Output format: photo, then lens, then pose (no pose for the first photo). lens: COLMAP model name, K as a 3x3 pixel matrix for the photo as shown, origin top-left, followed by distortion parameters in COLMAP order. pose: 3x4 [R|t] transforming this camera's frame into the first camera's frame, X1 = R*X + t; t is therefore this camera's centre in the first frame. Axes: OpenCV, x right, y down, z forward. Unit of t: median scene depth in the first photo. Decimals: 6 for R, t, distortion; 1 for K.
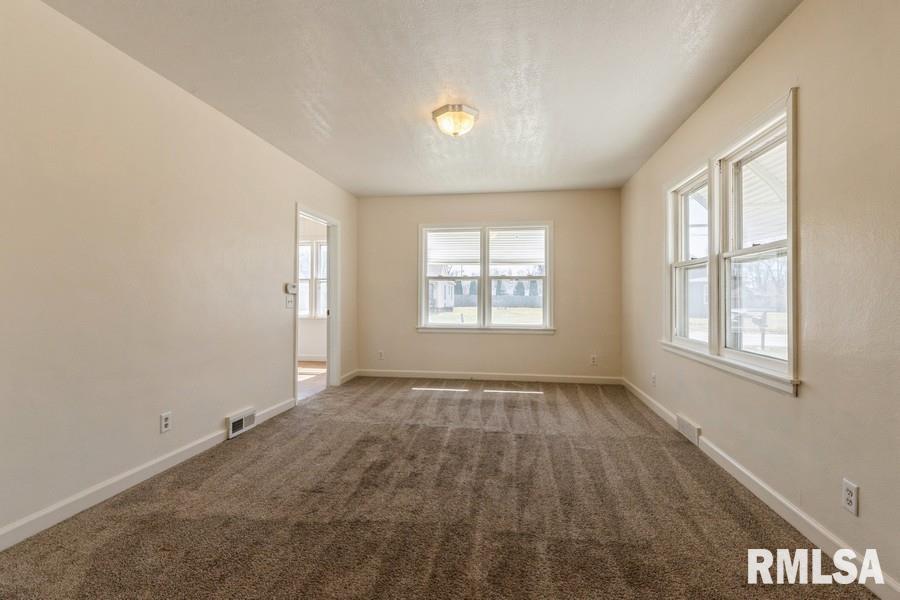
lens RADIAL K [[417.1, 0, 451.8], [0, 417.1, 297.4], [0, 0, 1]] dist [-0.009802, -0.000124]
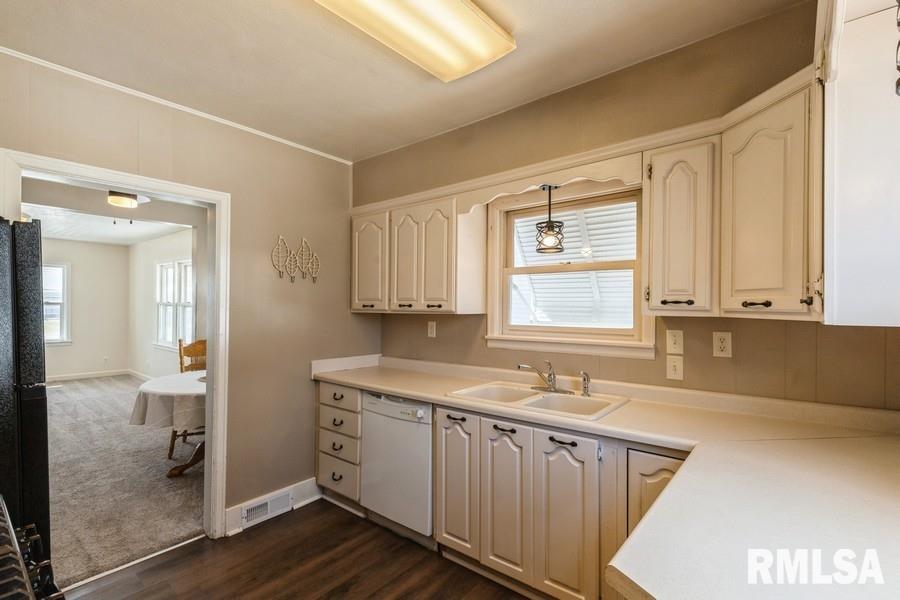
lens RADIAL K [[417.1, 0, 451.8], [0, 417.1, 303.2], [0, 0, 1]] dist [-0.009802, -0.000124]
pose [[0.498106, 0.010162, 0.867056, -0.404693], [-0.009266, 0.999937, -0.006397, -0.067278], [-0.867067, -0.004848, 0.498169, -0.993168]]
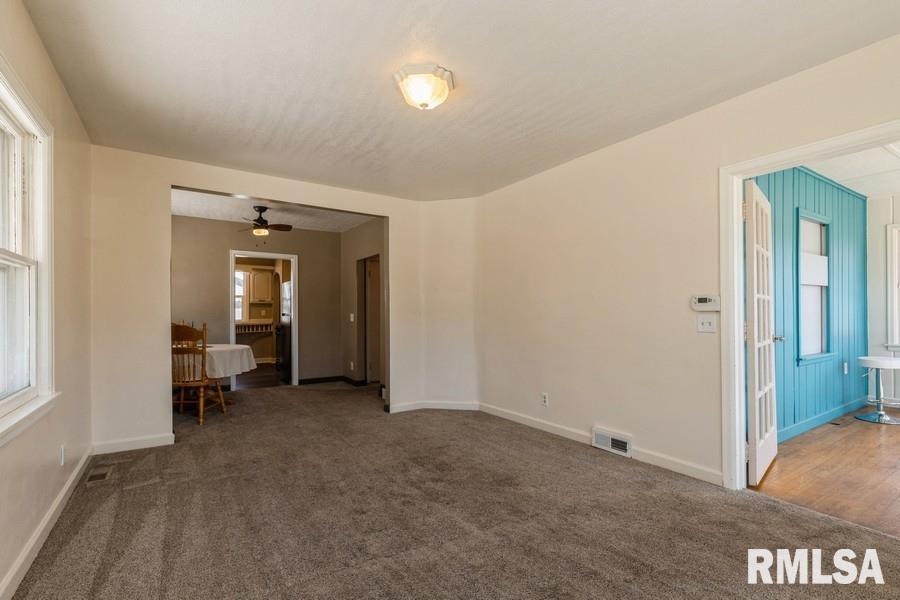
lens RADIAL K [[417.1, 0, 451.2], [0, 417.1, 307.7], [0, 0, 1]] dist [-0.009802, -0.000124]
pose [[-0.739319, -0.006506, -0.673324, 0.501675], [-0.000602, 0.999959, -0.009001, -0.016449], [0.673355, -0.006249, -0.739293, 1.612291]]
